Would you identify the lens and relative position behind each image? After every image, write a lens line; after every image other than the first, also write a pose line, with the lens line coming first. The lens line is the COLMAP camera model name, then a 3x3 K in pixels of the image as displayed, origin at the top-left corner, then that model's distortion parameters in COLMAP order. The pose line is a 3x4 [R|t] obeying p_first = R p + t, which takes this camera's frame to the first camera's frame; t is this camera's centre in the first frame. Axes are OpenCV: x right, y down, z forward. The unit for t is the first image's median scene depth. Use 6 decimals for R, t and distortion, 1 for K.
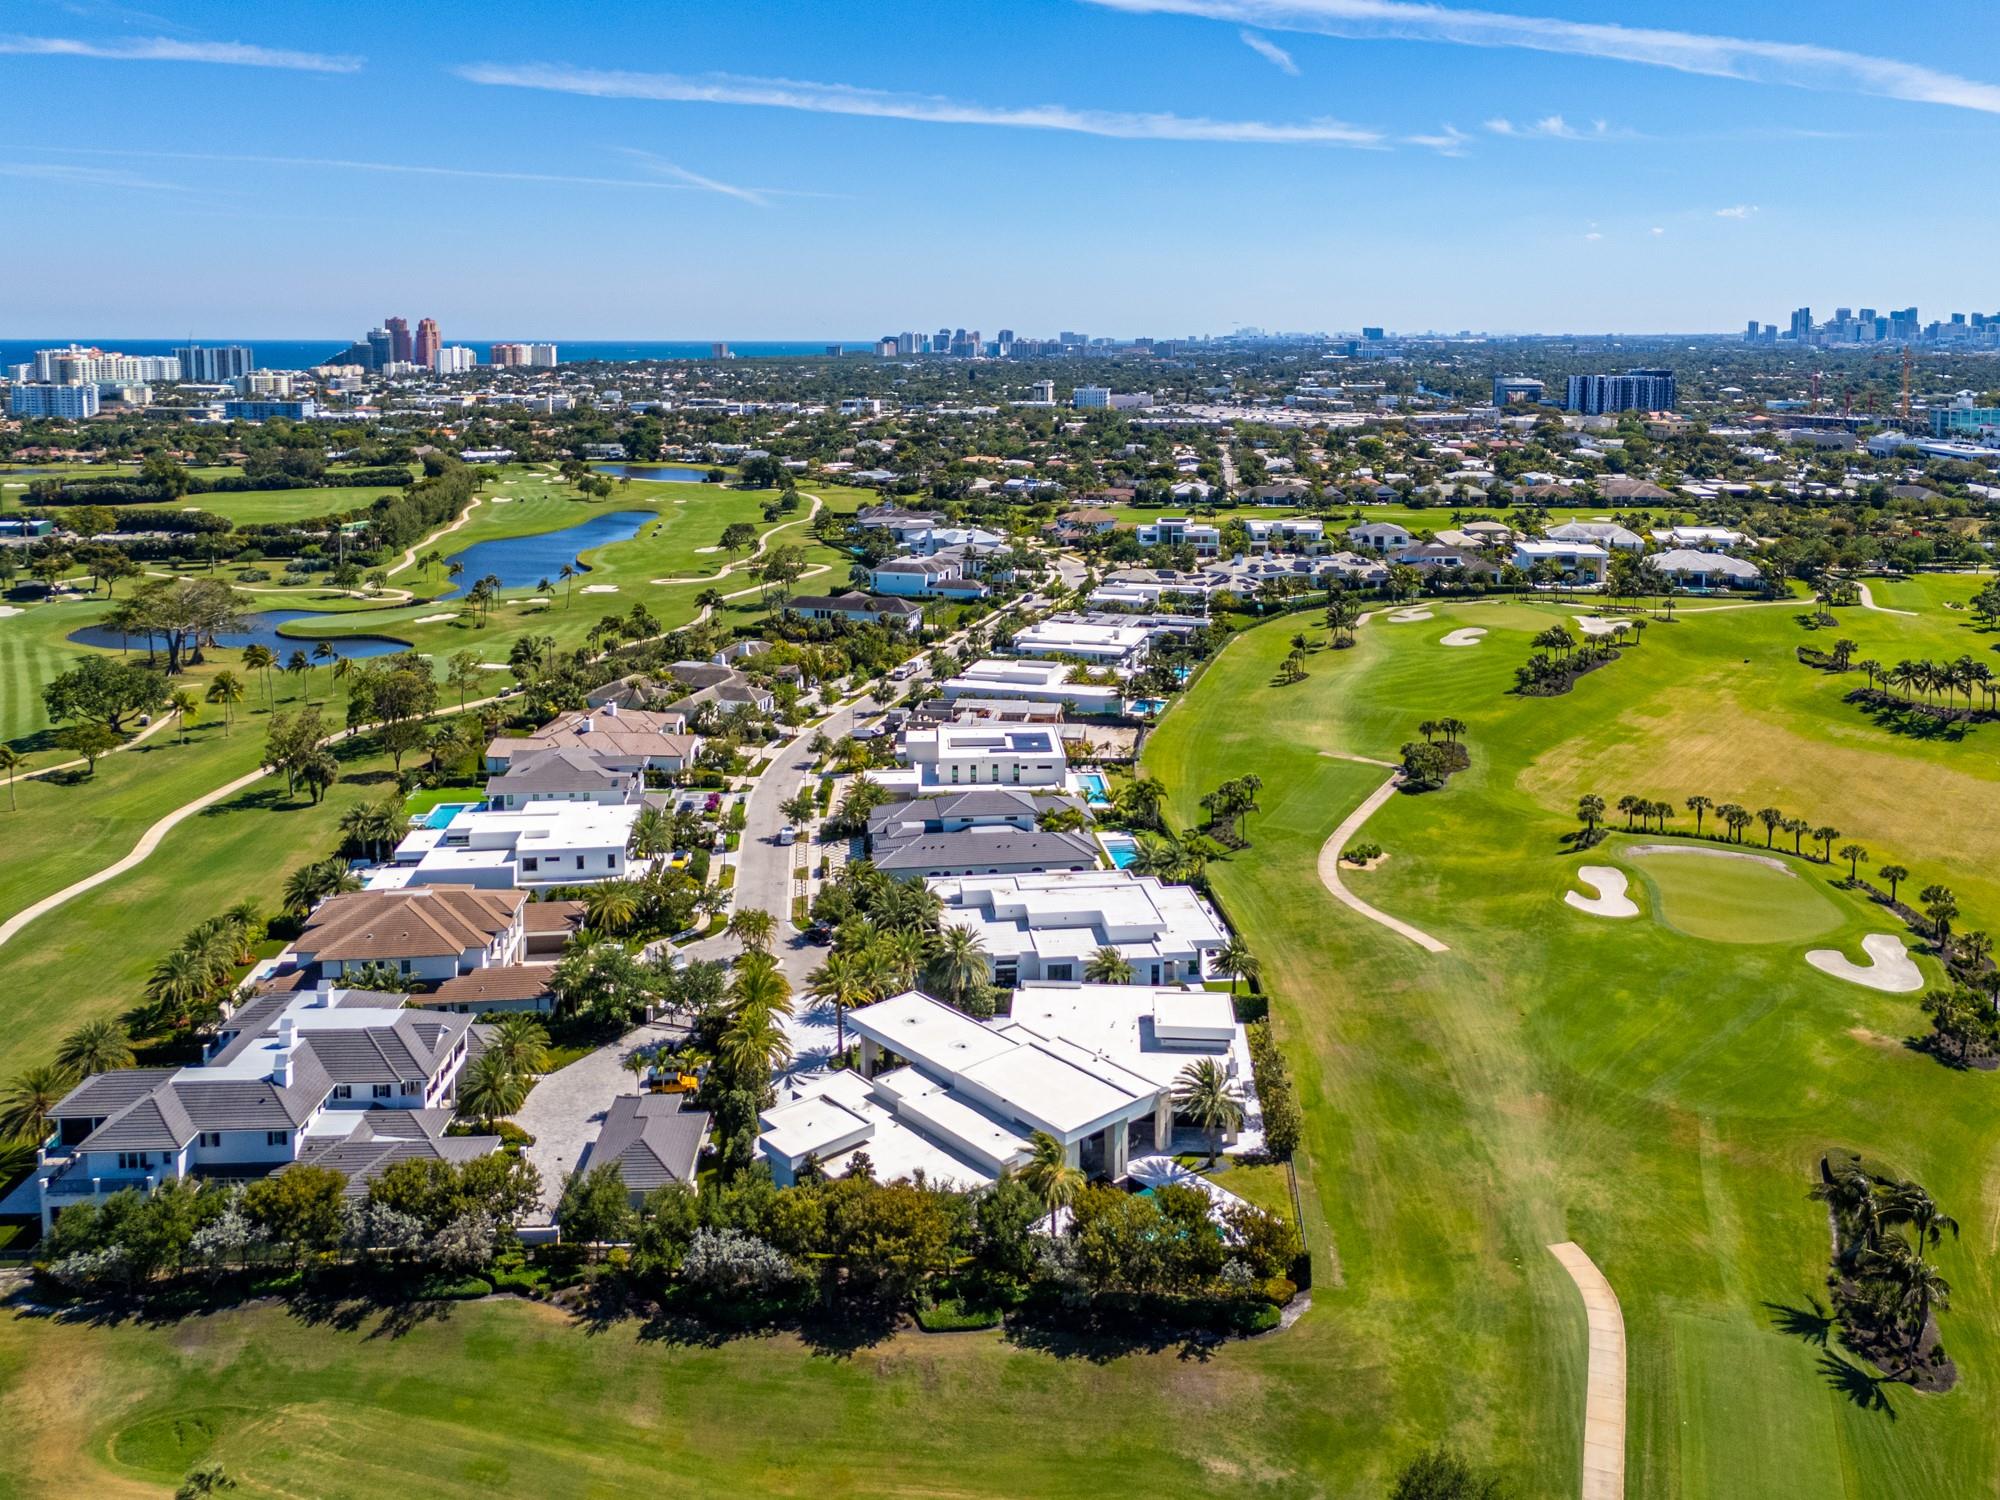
lens RADIAL K [[1549.9, 0, 1000.0], [0, 1549.9, 750.0], [0, 0, 1]] dist [0.078385, -0.081973]
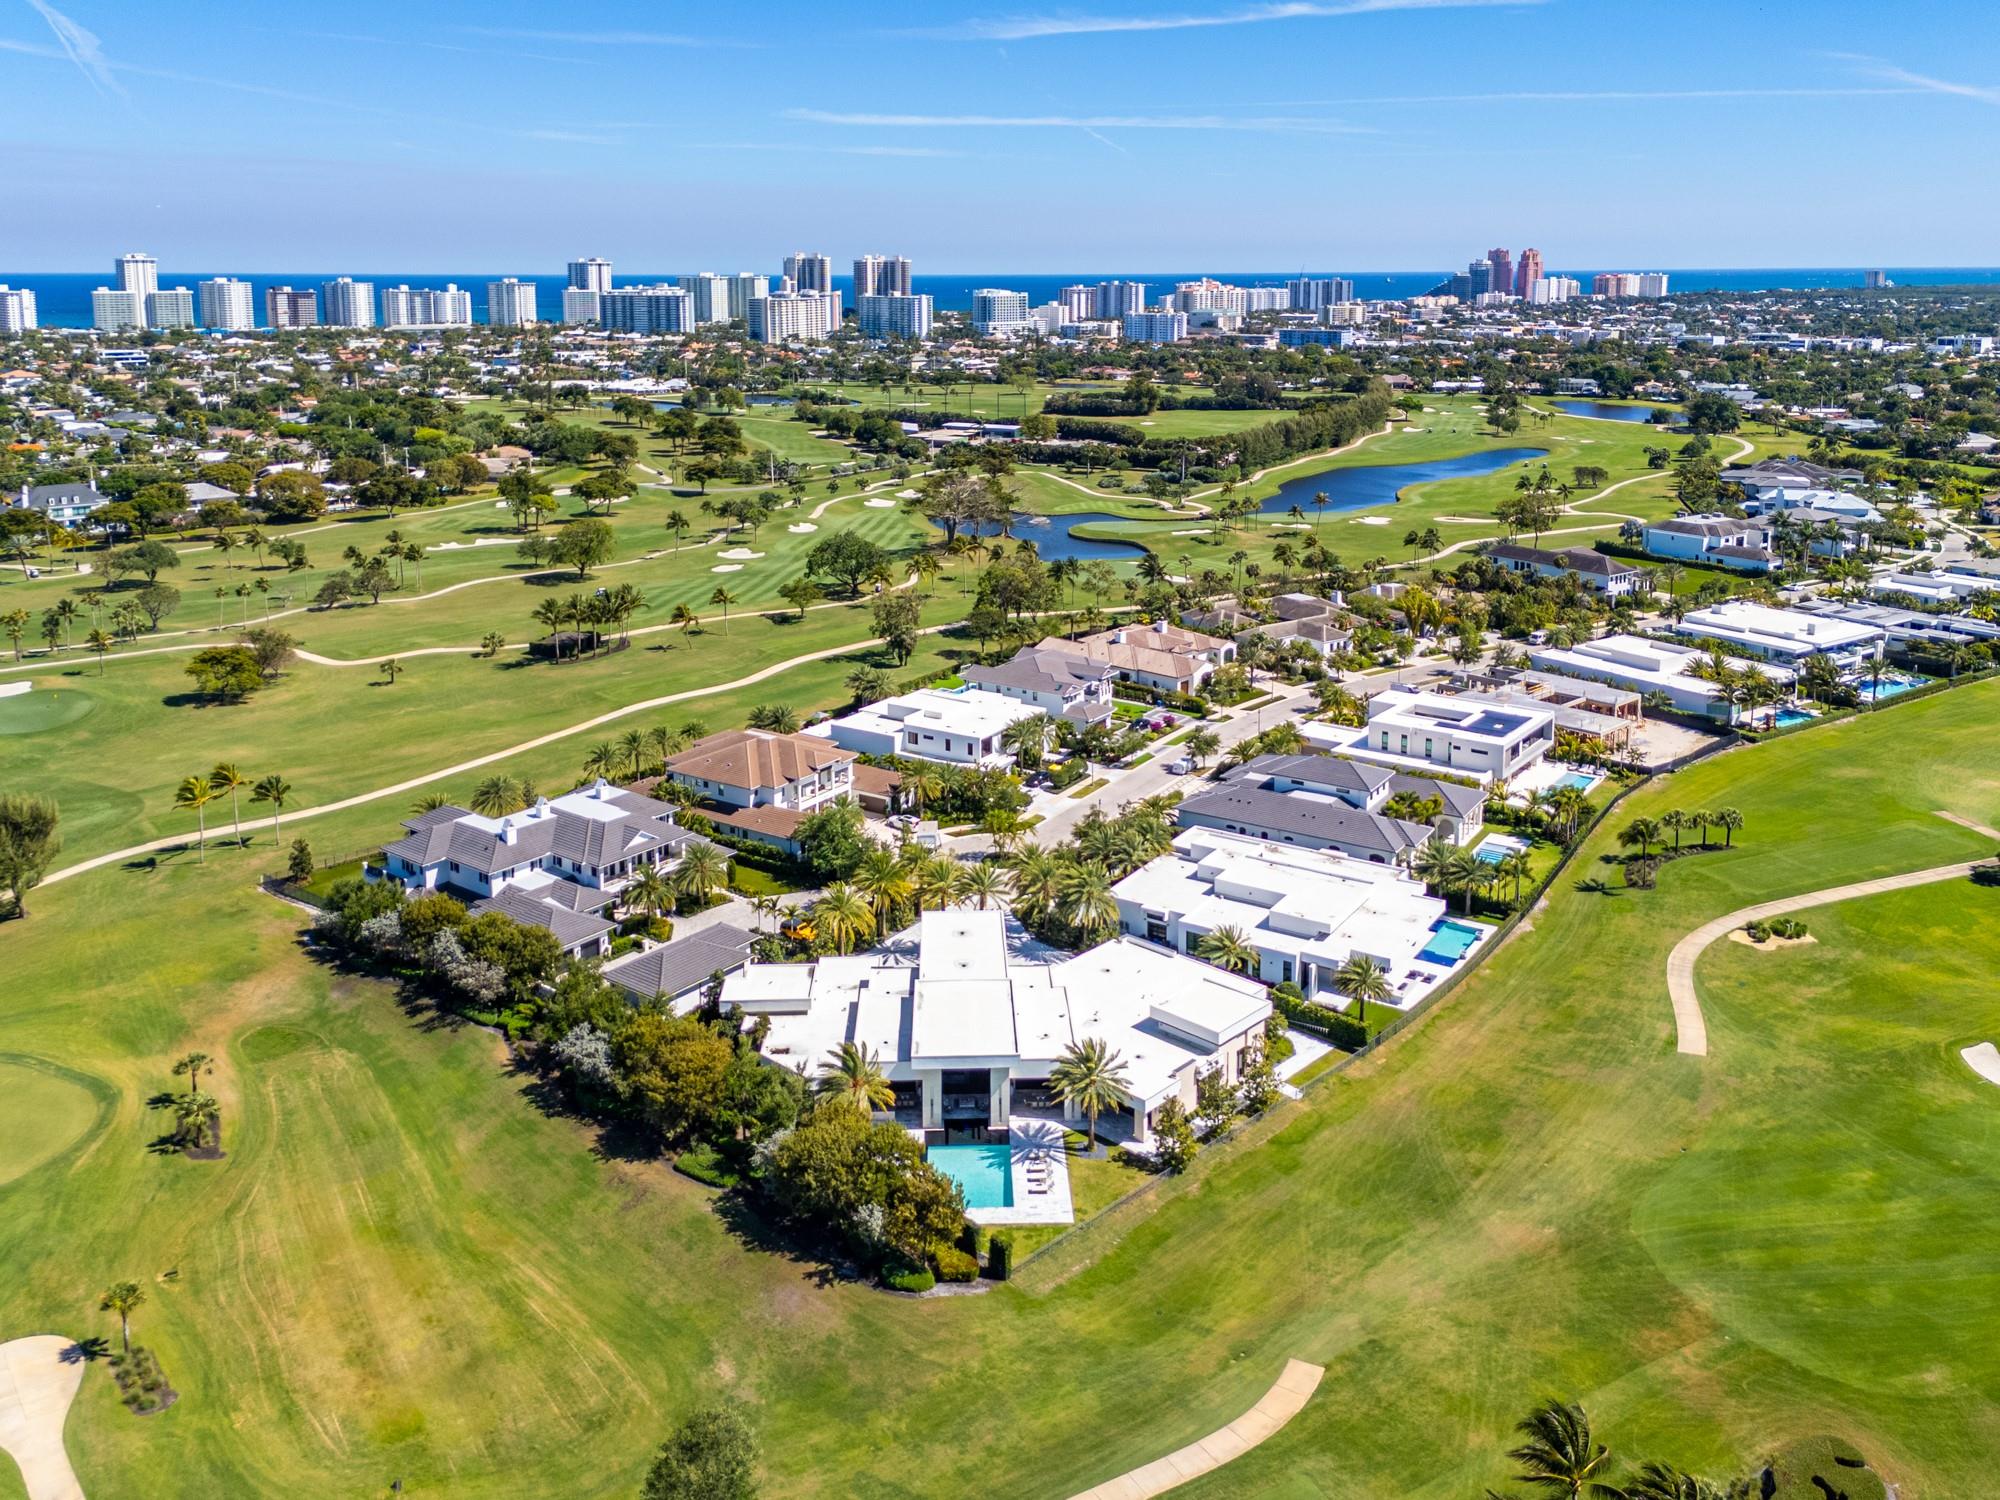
lens RADIAL K [[1549.9, 0, 1000.0], [0, 1549.9, 750.0], [0, 0, 1]] dist [0.078385, -0.081973]
pose [[0.772266, 0.188853, -0.606580, 0.116749], [-0.164011, 0.981694, 0.096831, -0.010159], [0.613763, 0.024707, 0.789104, 0.040752]]
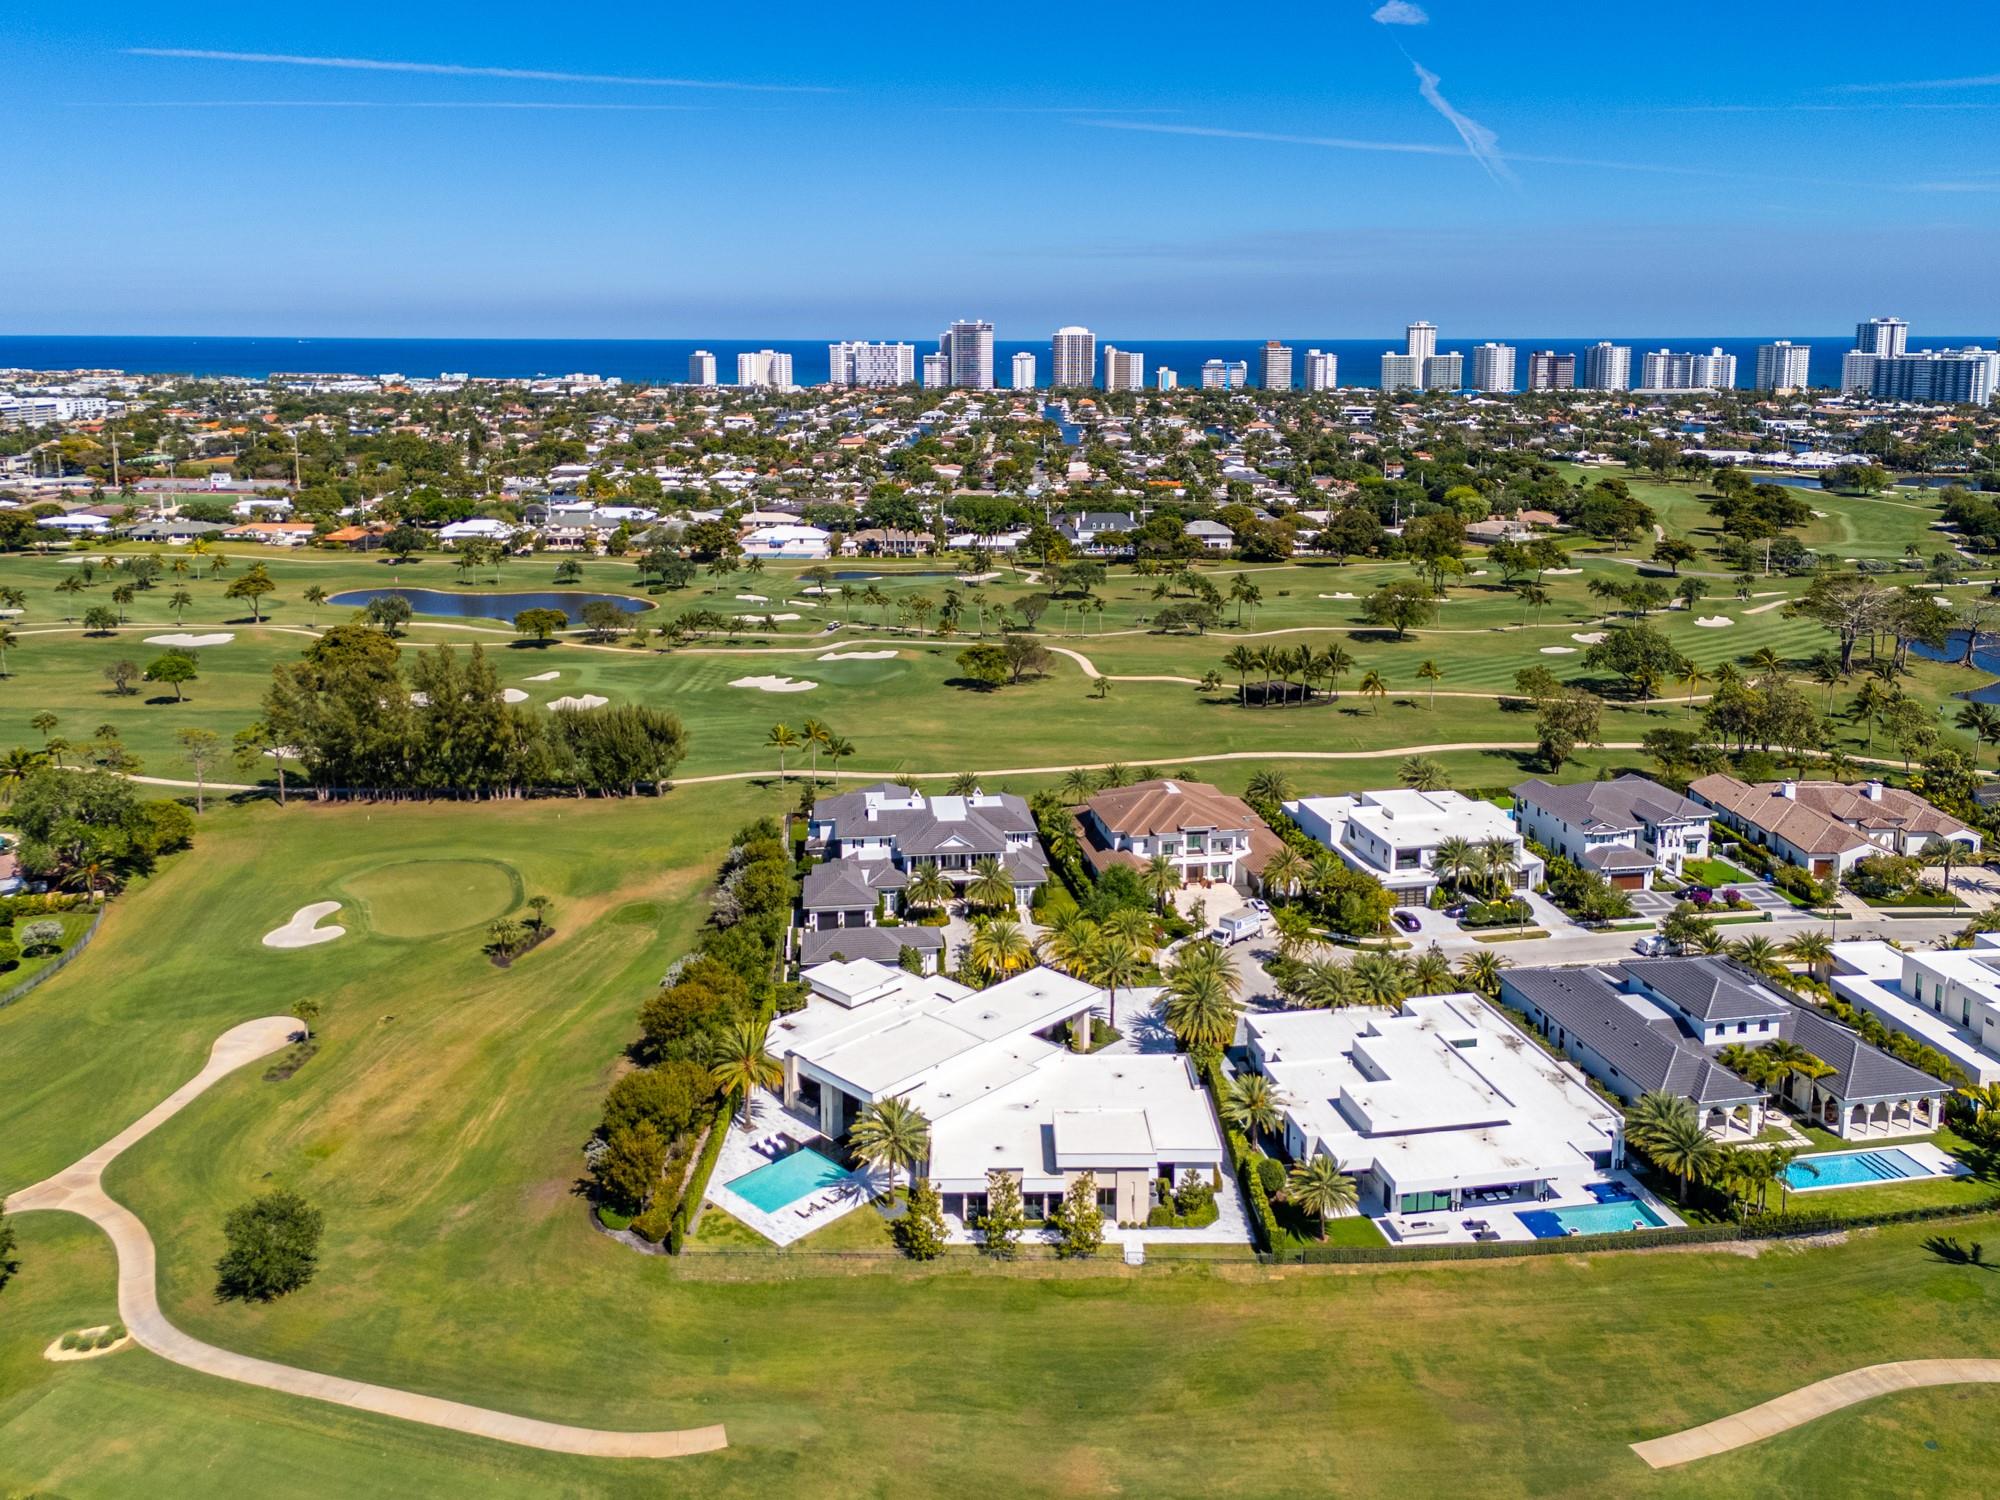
lens RADIAL K [[1603.8, 0, 1000.0], [0, 1603.8, 750.0], [0, 0, 1]] dist [0.085616, -0.102981]
pose [[0.054977, 0.252503, -0.966033, 0.188242], [-0.257758, 0.938292, 0.230583, -0.042953], [0.964644, 0.236326, 0.116669, 0.165993]]
